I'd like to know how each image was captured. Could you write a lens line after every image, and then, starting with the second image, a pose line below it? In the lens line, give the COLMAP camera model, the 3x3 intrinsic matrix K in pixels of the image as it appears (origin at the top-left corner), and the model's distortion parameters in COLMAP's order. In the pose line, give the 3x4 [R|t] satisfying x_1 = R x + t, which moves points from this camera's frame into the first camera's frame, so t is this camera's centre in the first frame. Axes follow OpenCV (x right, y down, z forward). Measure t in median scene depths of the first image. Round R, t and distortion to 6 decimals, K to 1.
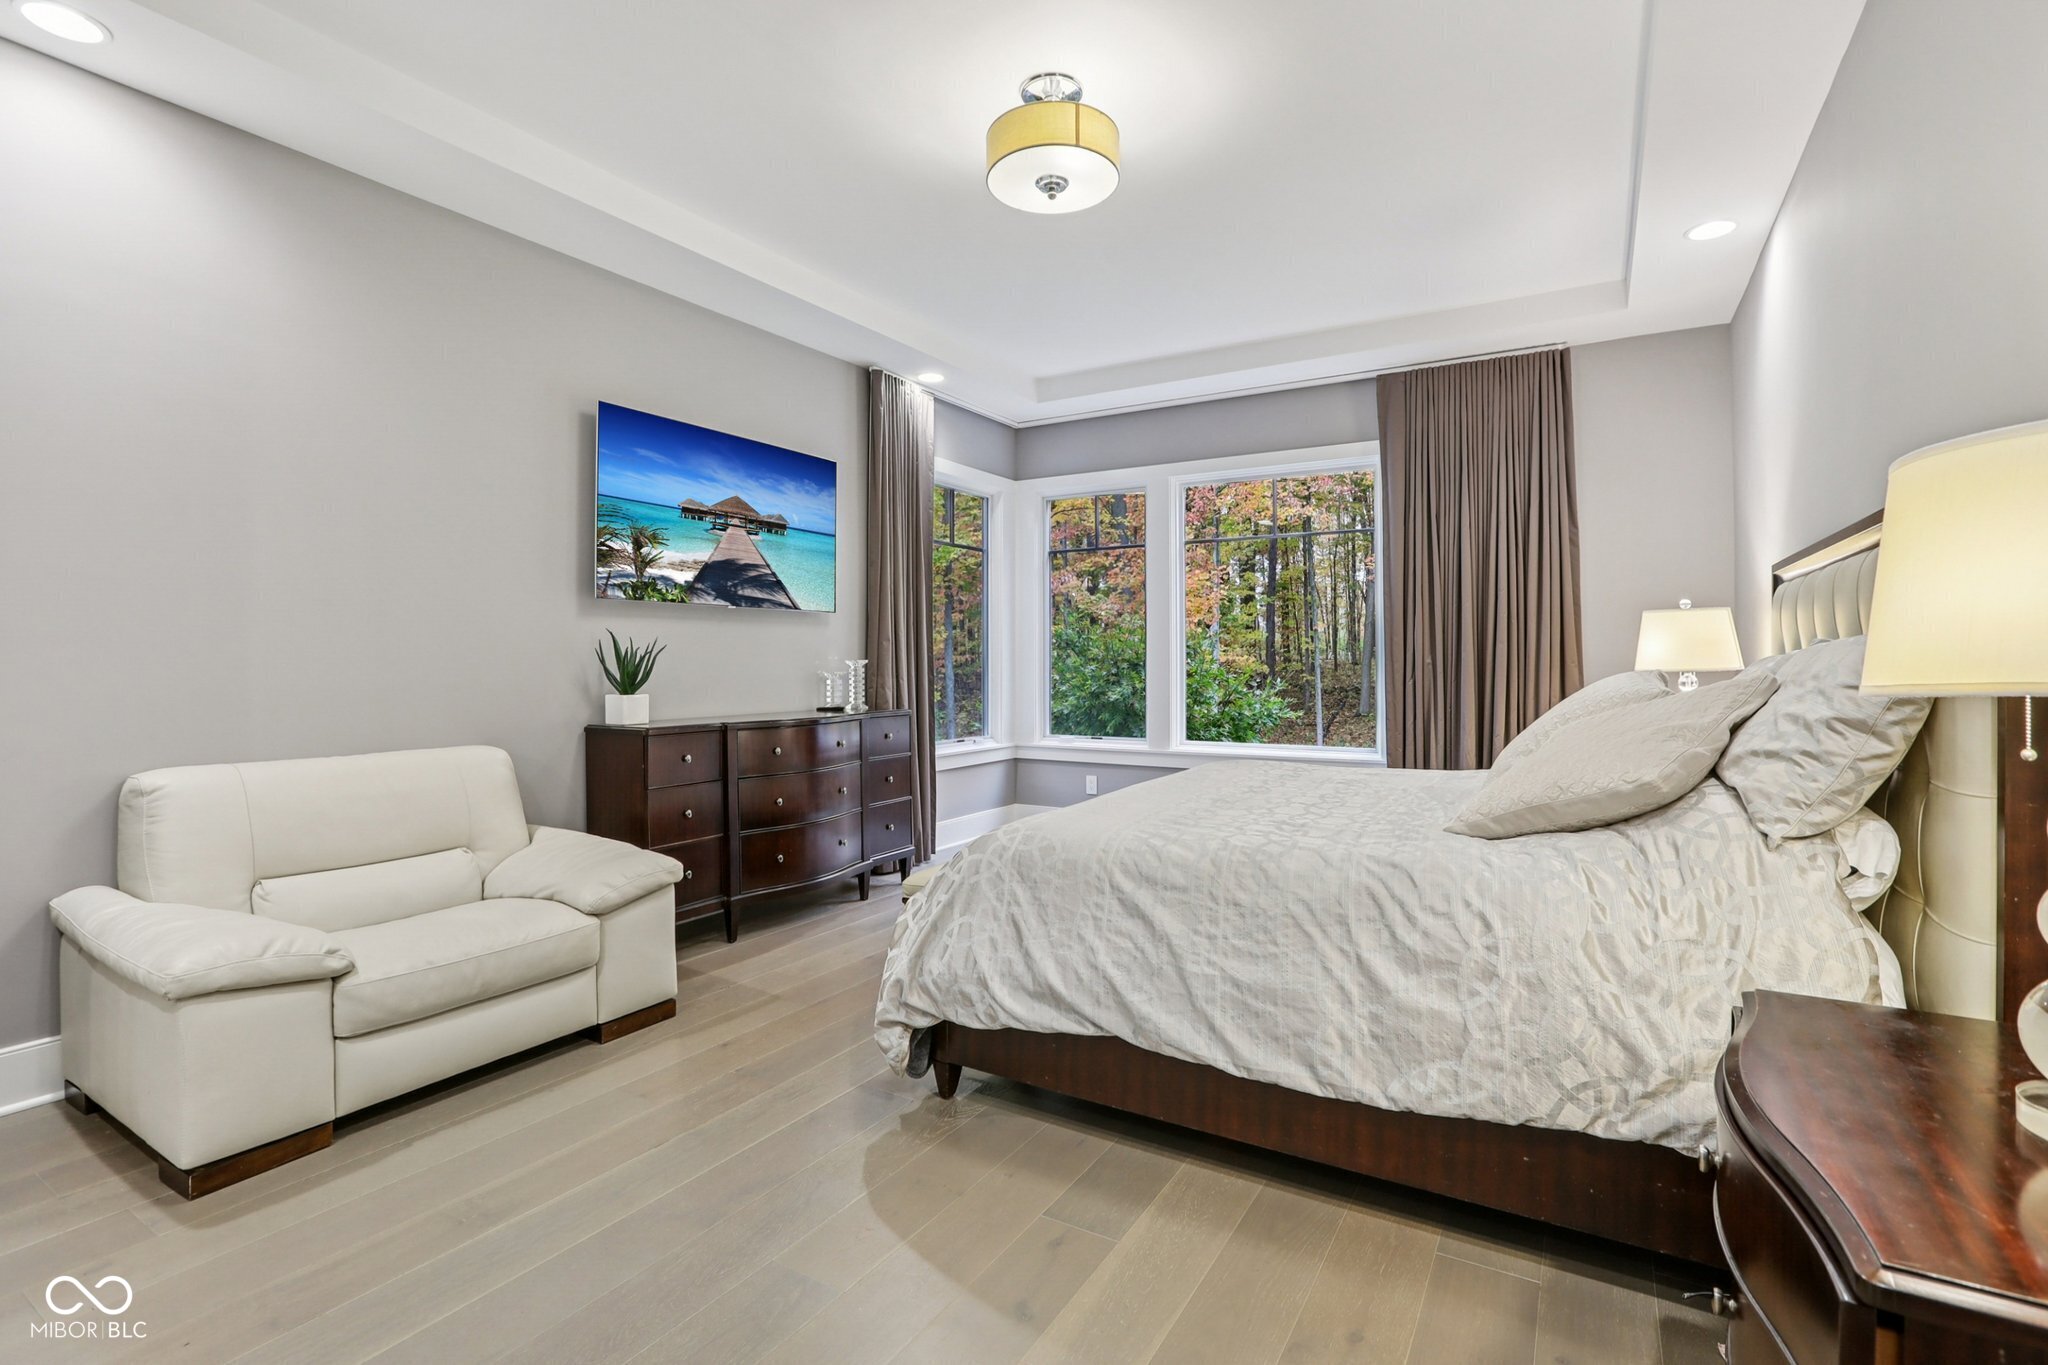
lens RADIAL K [[936.0, 0, 1021.8], [0, 936.0, 664.6], [0, 0, 1]] dist [-0.028242, 0.002765]
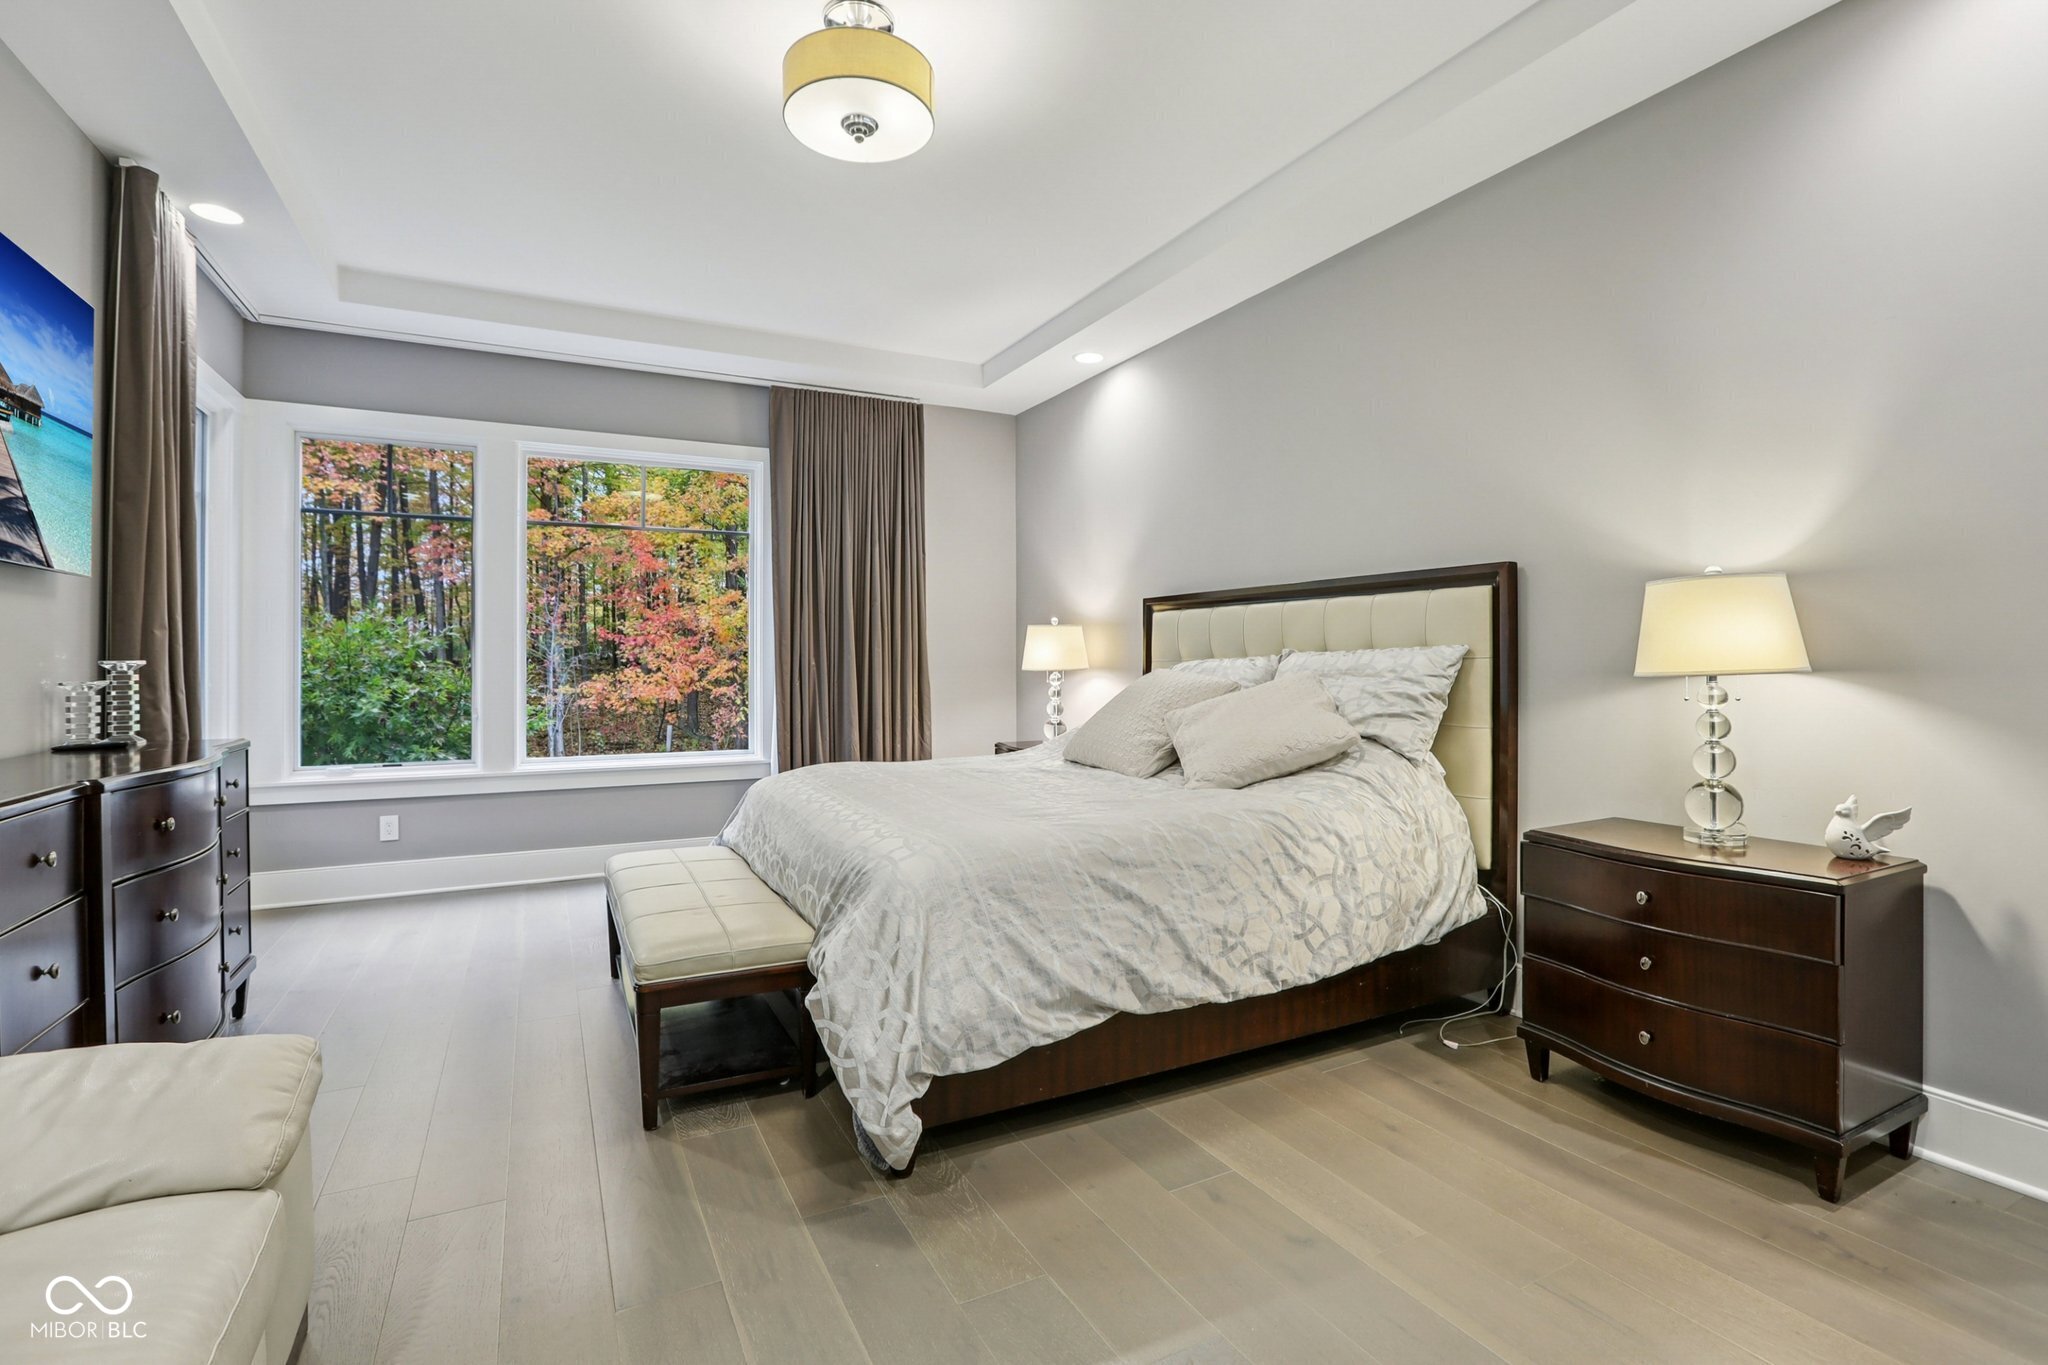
lens RADIAL K [[936.0, 0, 1020.4], [0, 936.0, 678.6], [0, 0, 1]] dist [-0.028242, 0.002765]
pose [[0.519331, -0.014607, 0.854448, -0.787420], [0.003858, 0.999884, 0.014748, -0.002233], [-0.854564, -0.004363, 0.519327, 0.493107]]
